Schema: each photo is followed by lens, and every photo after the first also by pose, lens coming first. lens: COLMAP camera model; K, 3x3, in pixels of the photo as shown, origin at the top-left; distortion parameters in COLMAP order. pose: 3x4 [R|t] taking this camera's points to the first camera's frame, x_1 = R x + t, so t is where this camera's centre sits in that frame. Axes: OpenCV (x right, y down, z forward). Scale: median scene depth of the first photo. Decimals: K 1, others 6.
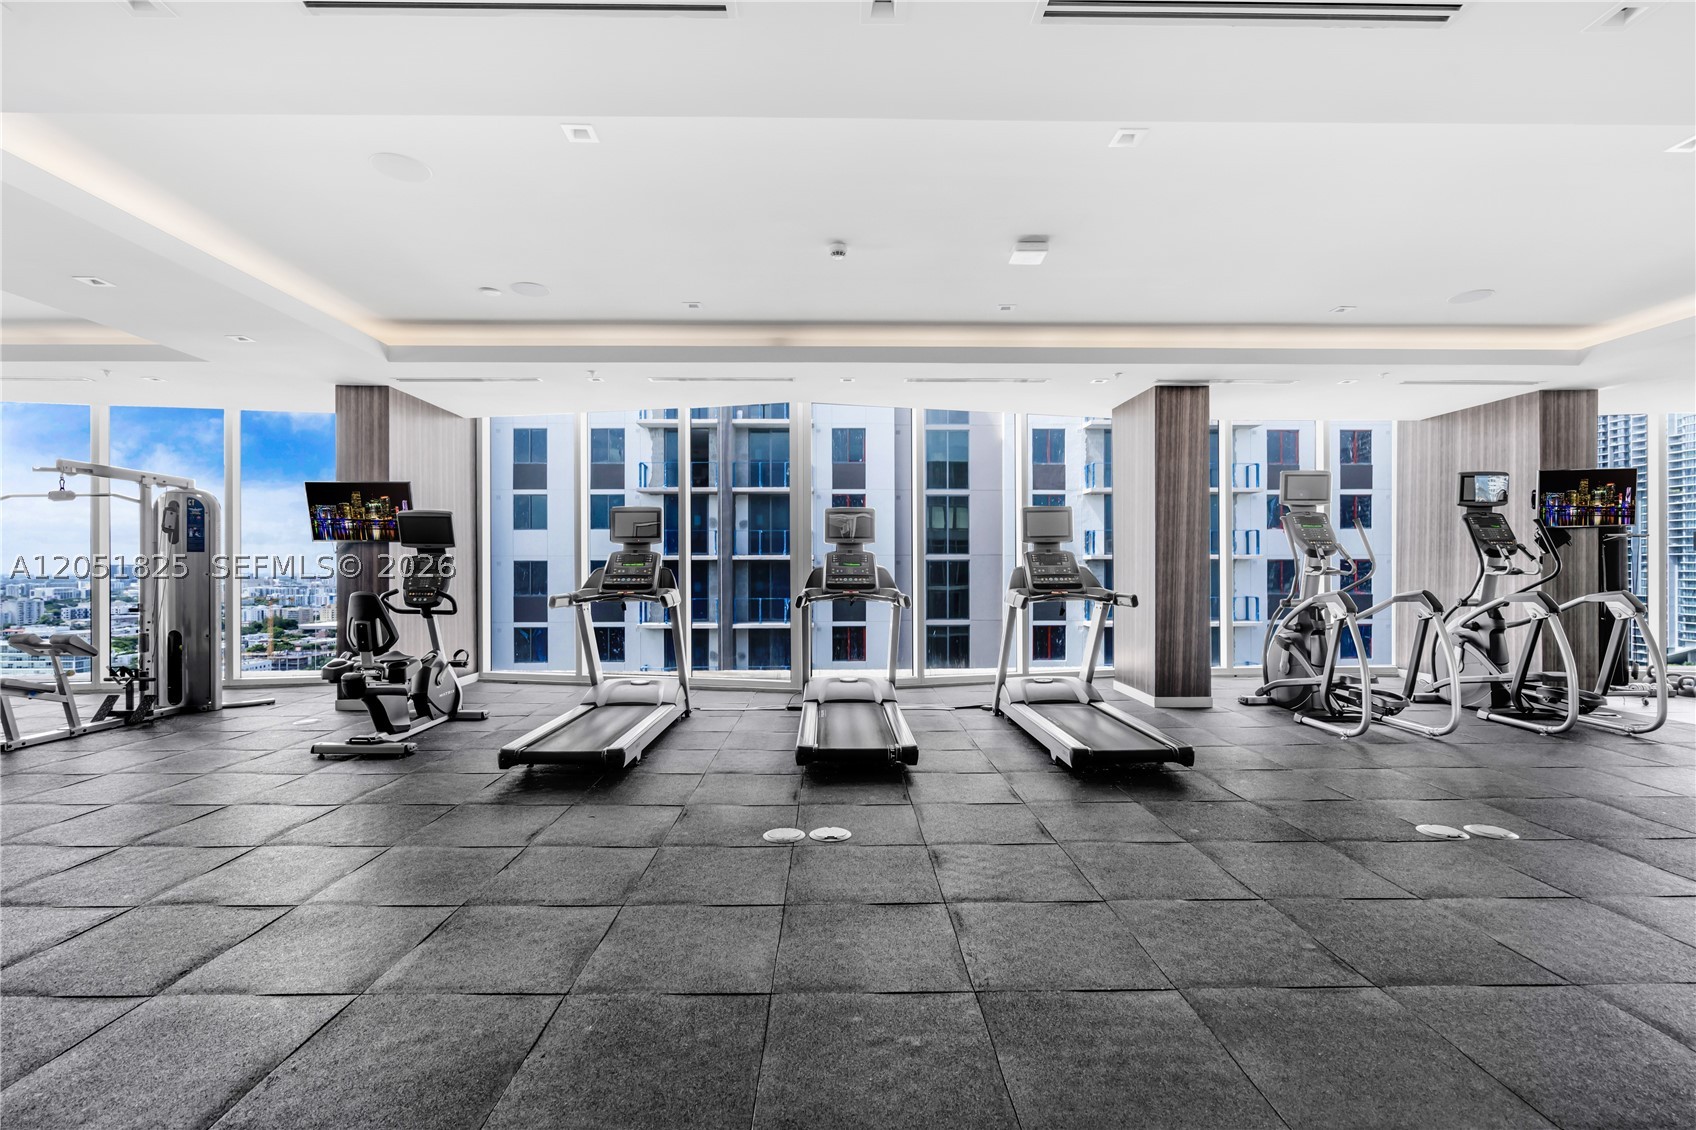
lens RADIAL K [[763.2, 0, 844.4], [0, 763.2, 569.4], [0, 0, 1]] dist [-0.002195, 0.000220]
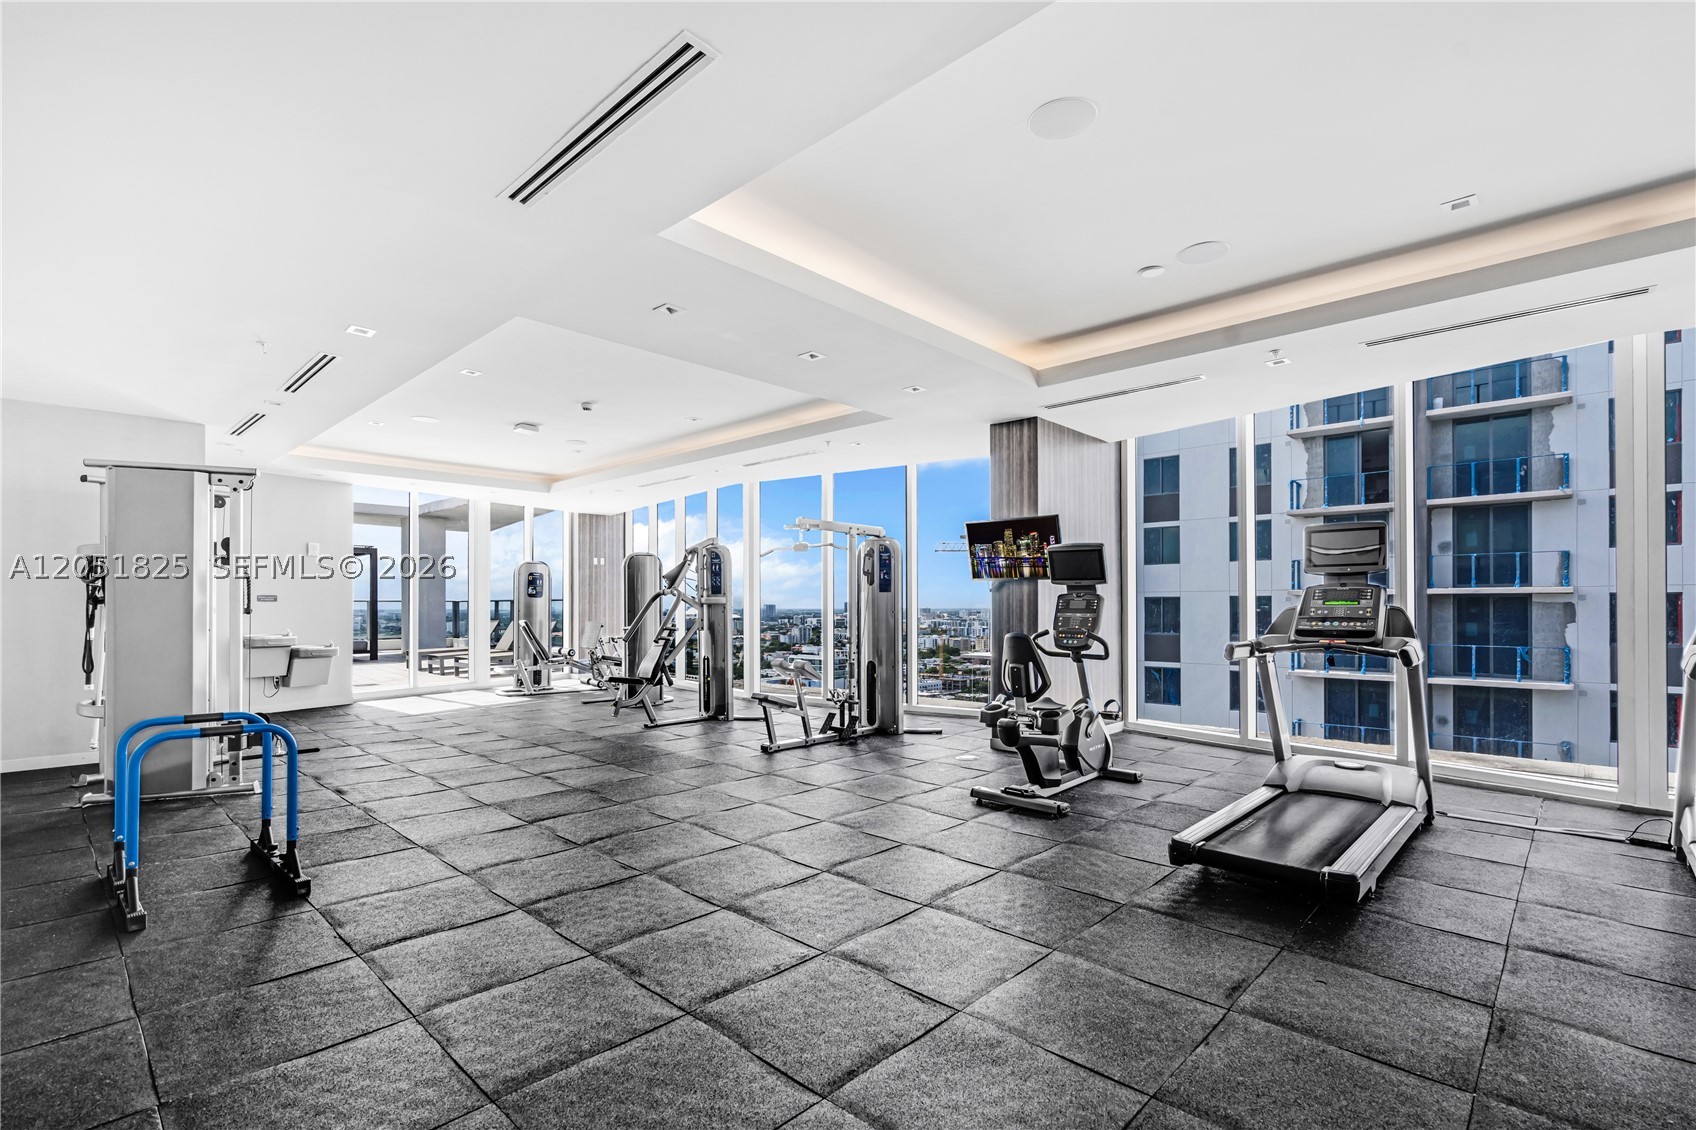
lens RADIAL K [[772.2, 0, 842.6], [0, 772.2, 602.4], [0, 0, 1]] dist [-0.000333, 0.000472]
pose [[0.716003, -0.002806, -0.698091, -0.106390], [-0.000078, 0.999992, -0.004099, -0.003647], [0.698097, 0.002989, 0.715997, 0.149167]]
